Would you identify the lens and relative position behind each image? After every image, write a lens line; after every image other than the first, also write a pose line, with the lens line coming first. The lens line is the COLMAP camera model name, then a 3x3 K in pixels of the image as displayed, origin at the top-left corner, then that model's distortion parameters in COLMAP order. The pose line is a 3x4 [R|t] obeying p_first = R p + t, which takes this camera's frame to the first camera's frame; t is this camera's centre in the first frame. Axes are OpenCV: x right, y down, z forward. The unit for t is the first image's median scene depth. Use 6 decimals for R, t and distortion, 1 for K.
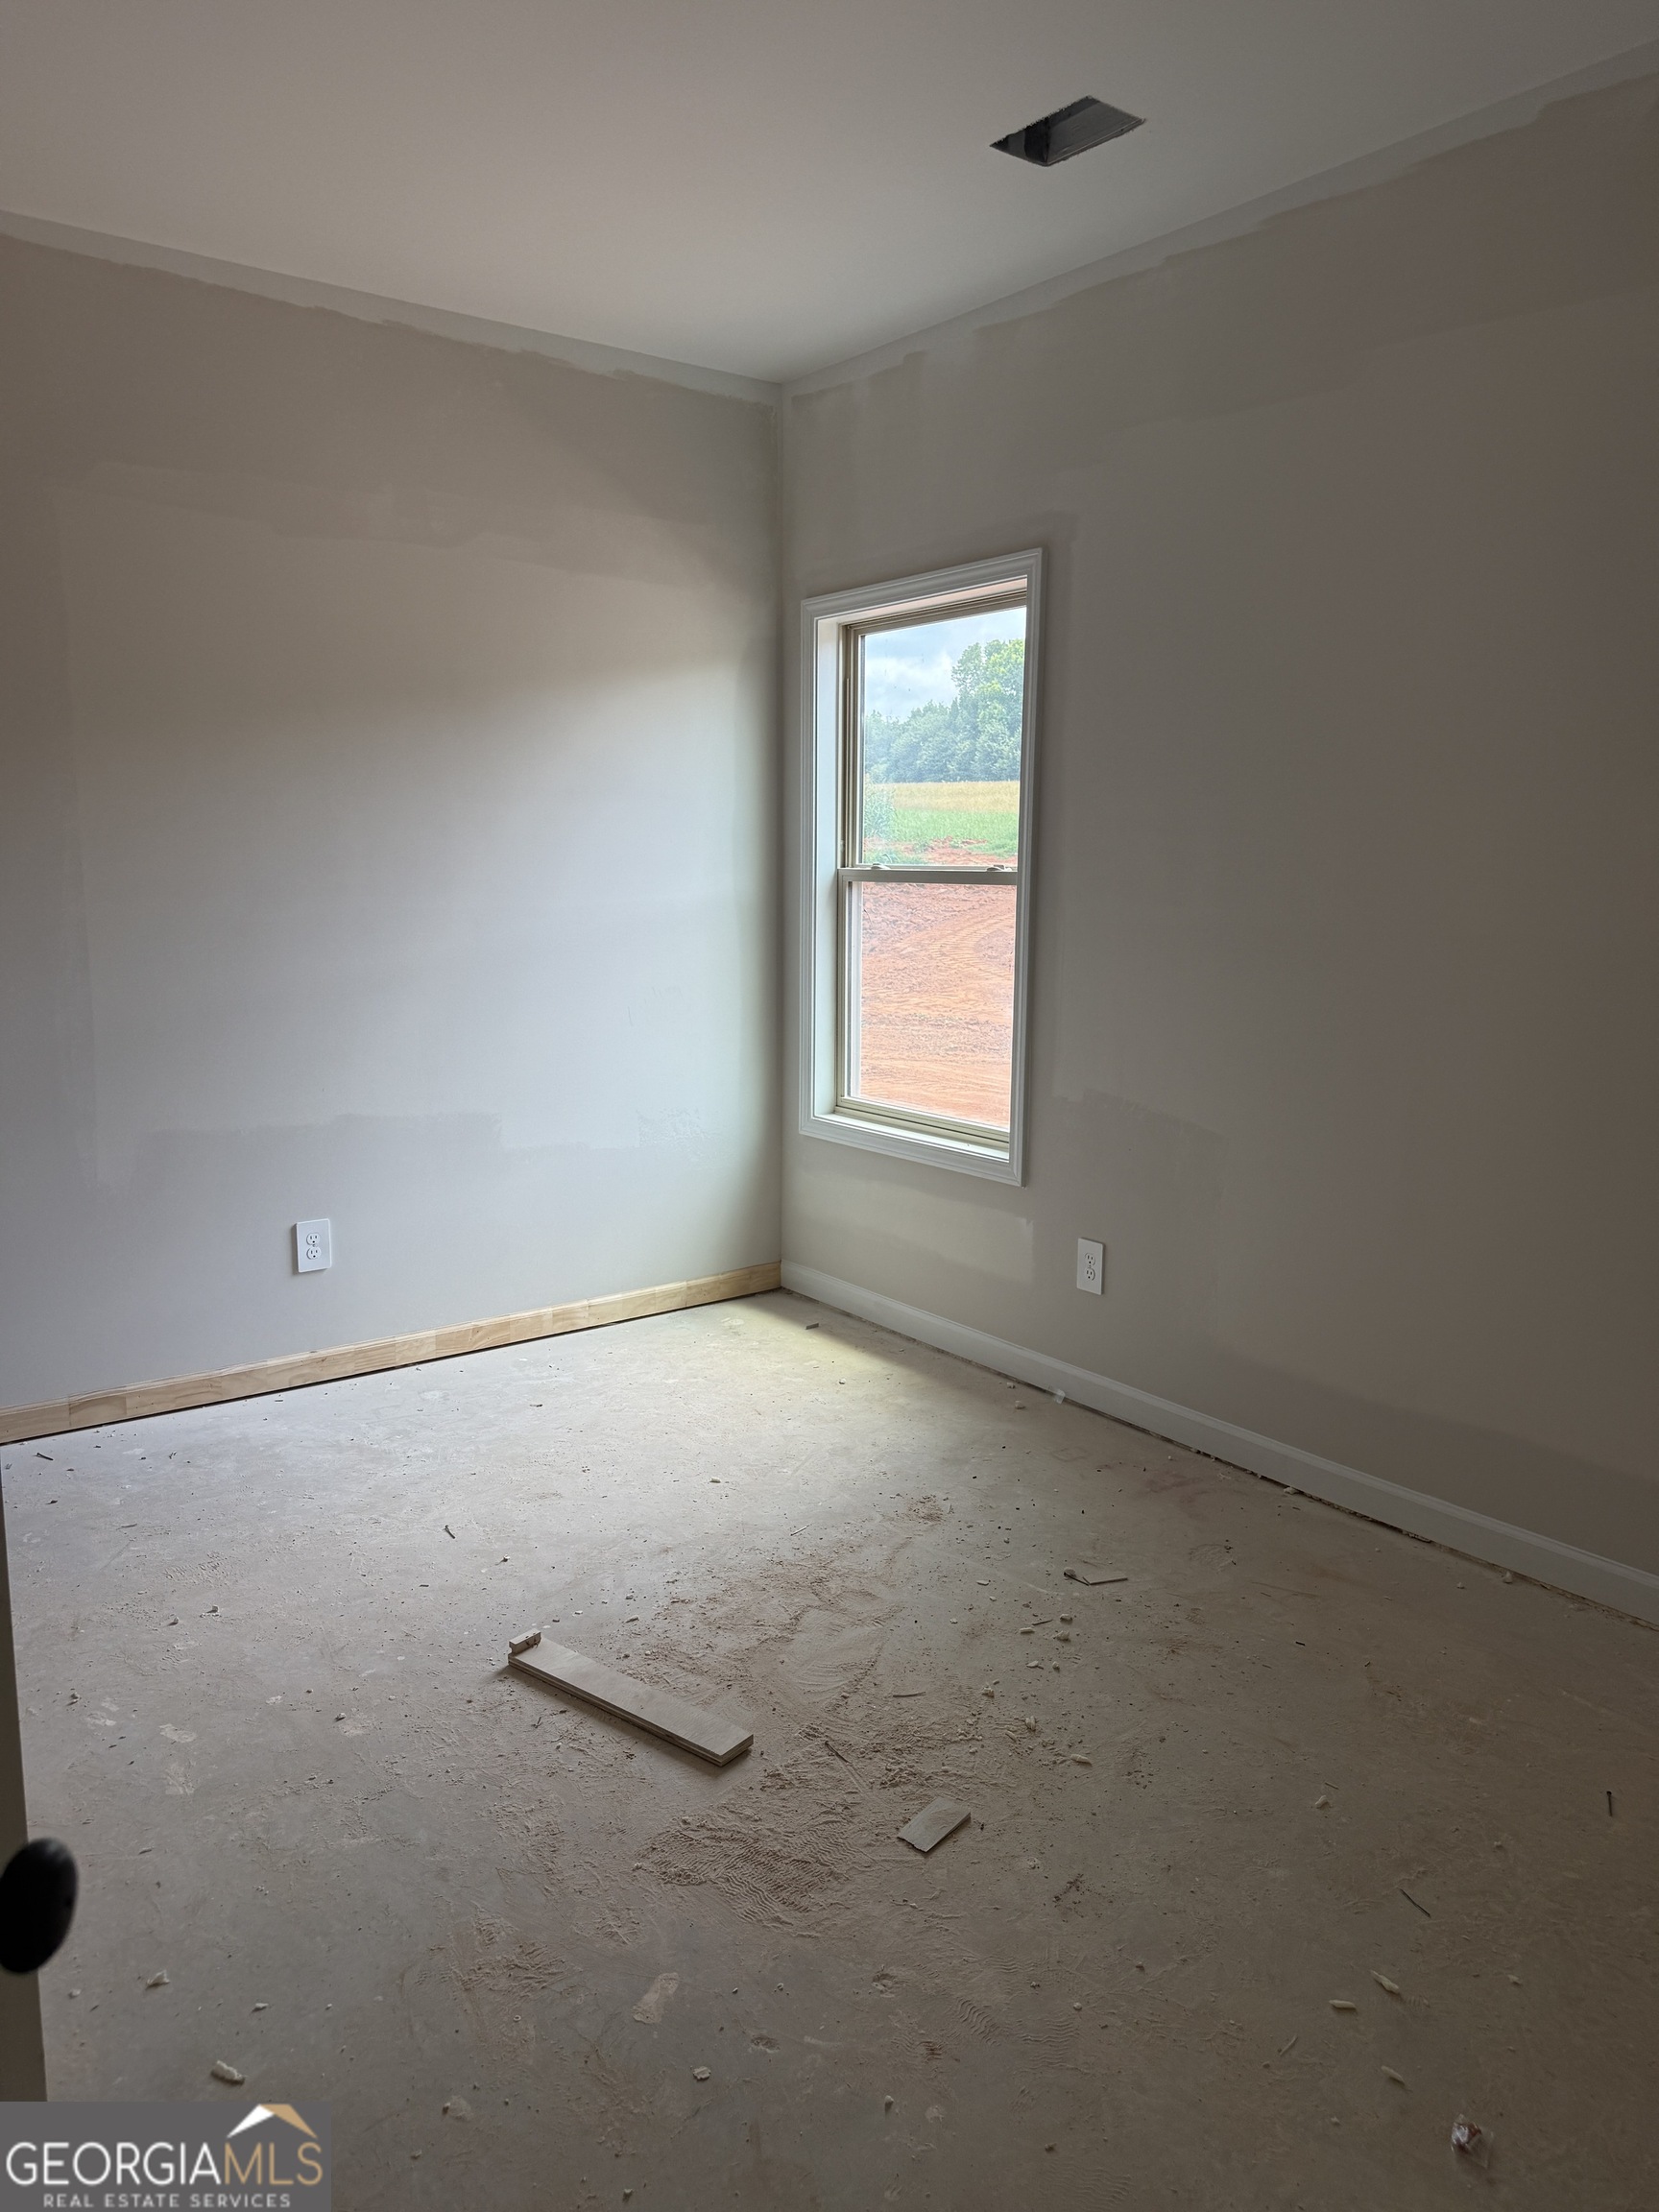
lens RADIAL K [[1547.4, 0, 858.2], [0, 1547.4, 1102.5], [0, 0, 1]] dist [0.132958, -0.201489]
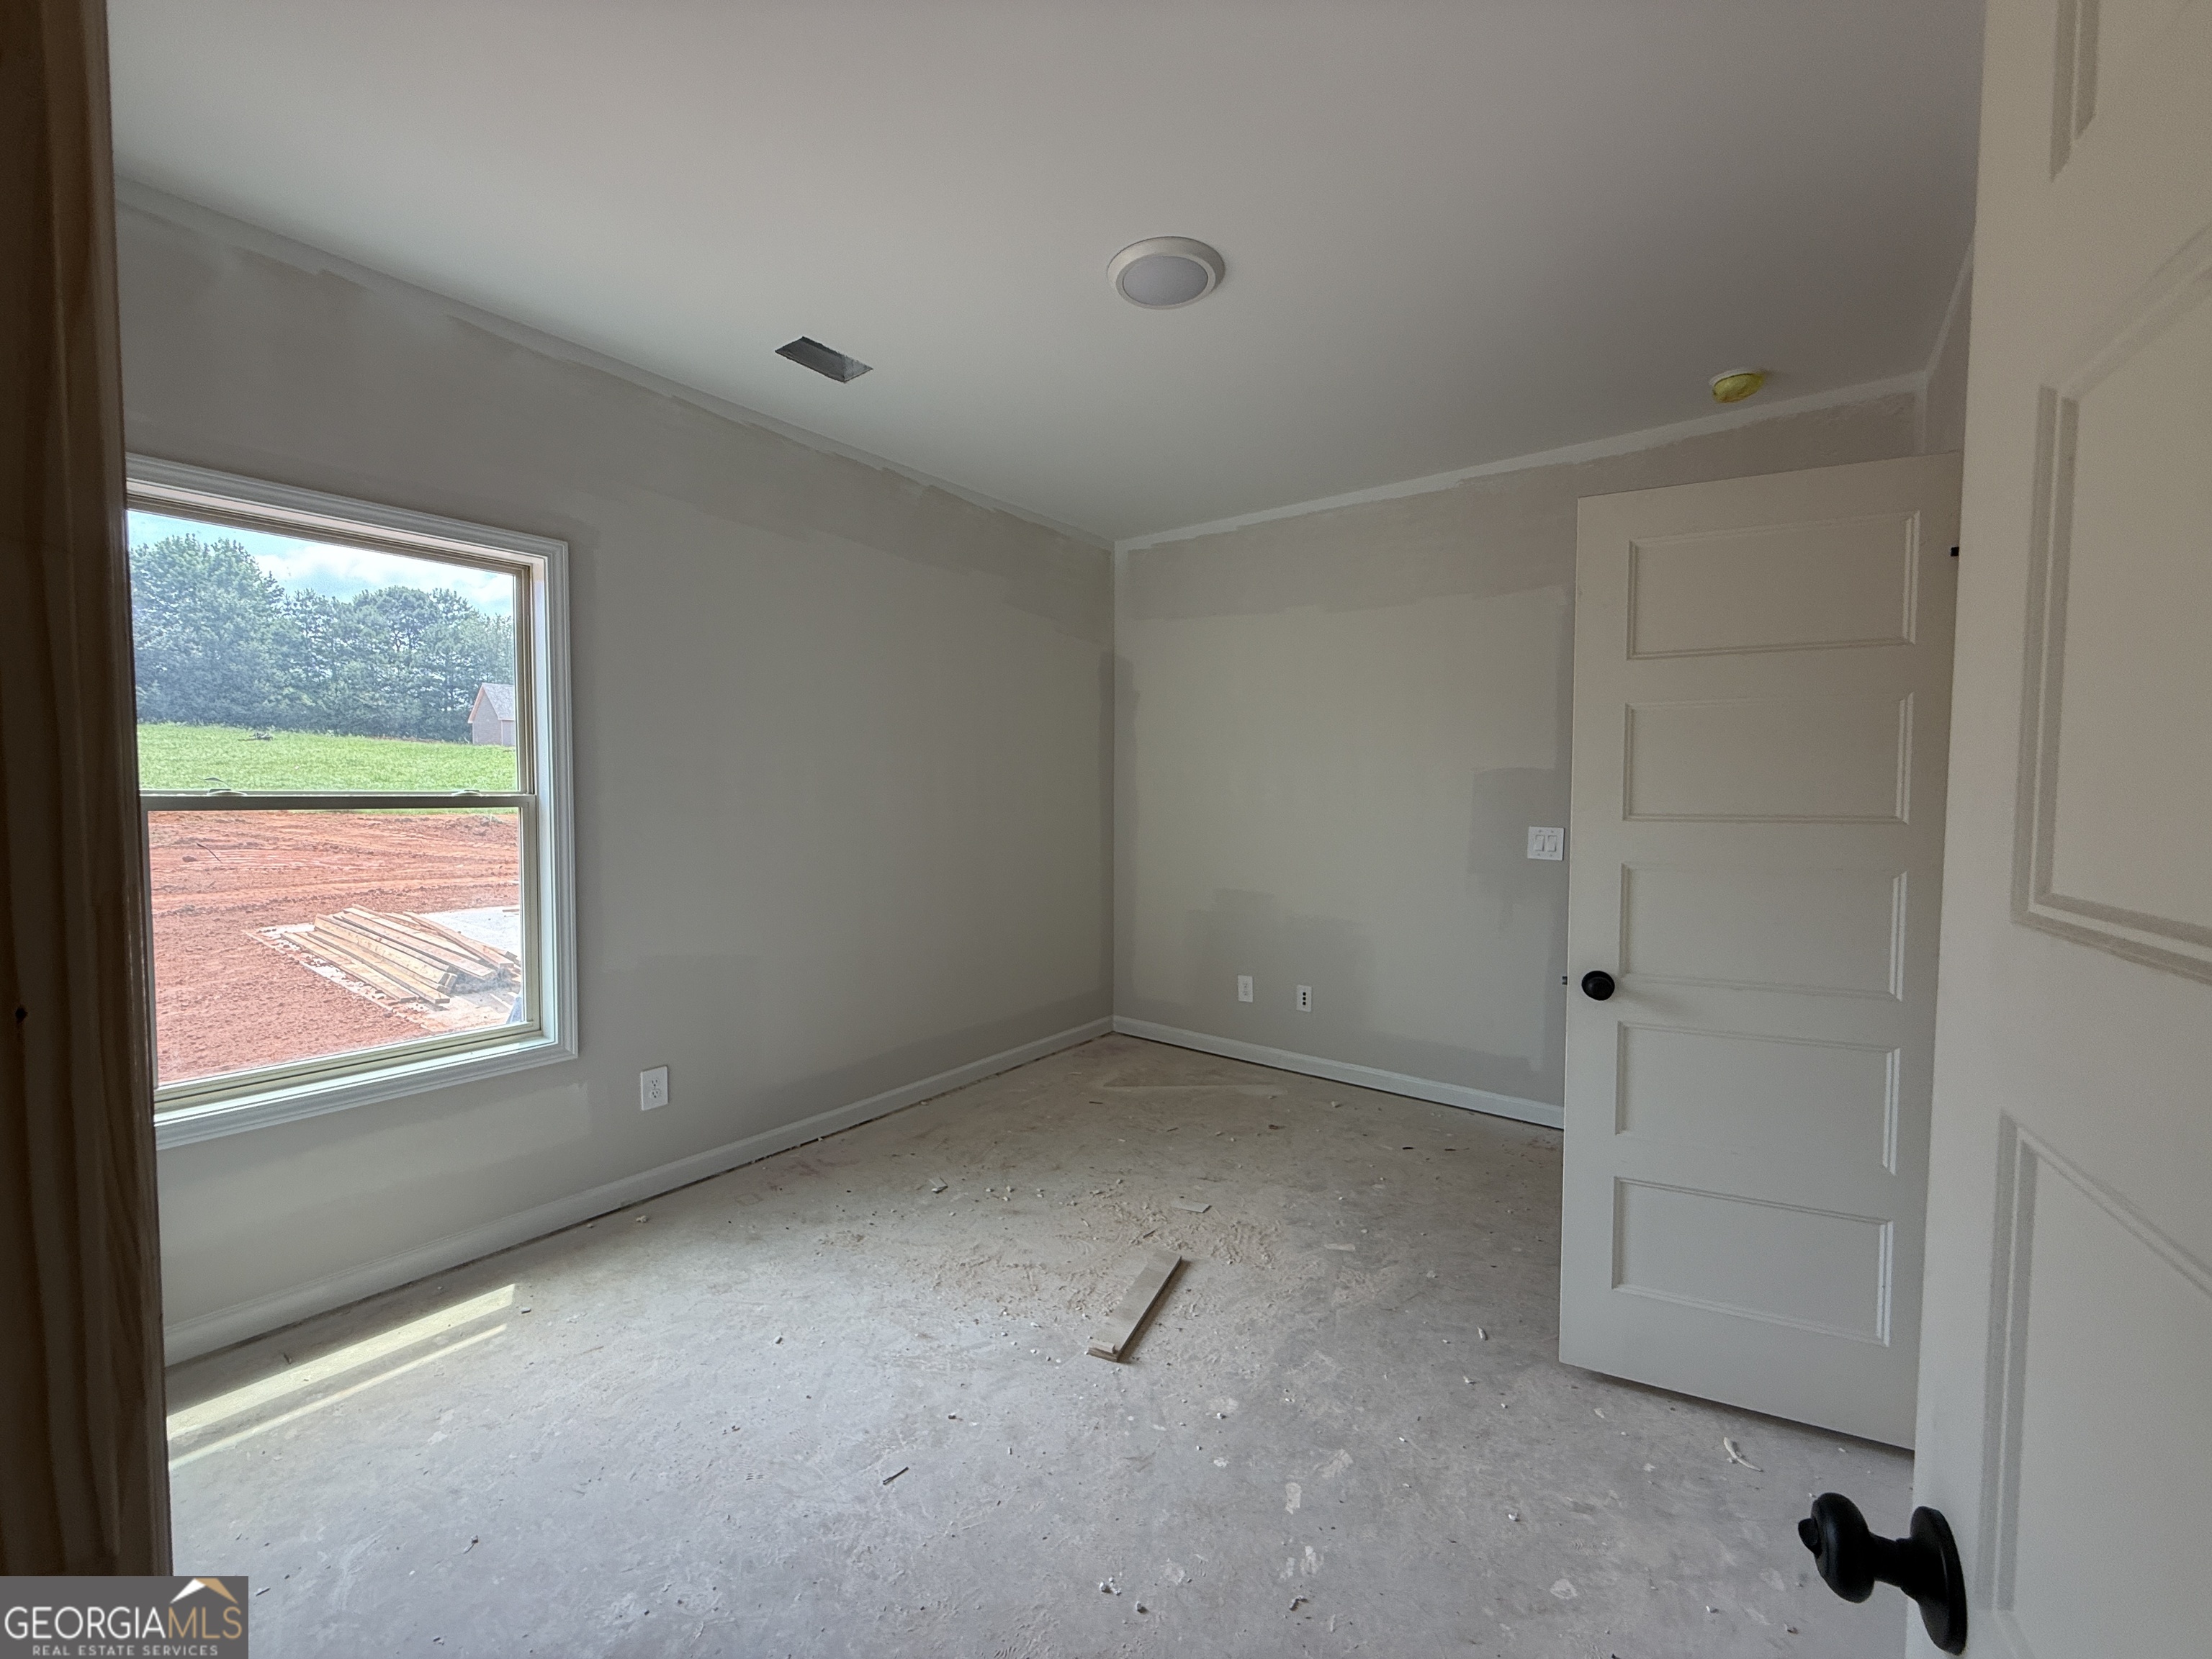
lens RADIAL K [[866.8, 0, 1097.9], [0, 866.8, 823.0], [0, 0, 1]] dist [0.005878, 0.000326]
pose [[-0.229777, -0.047968, 0.972061, -0.702458], [0.144979, 0.985954, 0.082924, -0.134812], [-0.962384, 0.159983, -0.219595, 0.824477]]
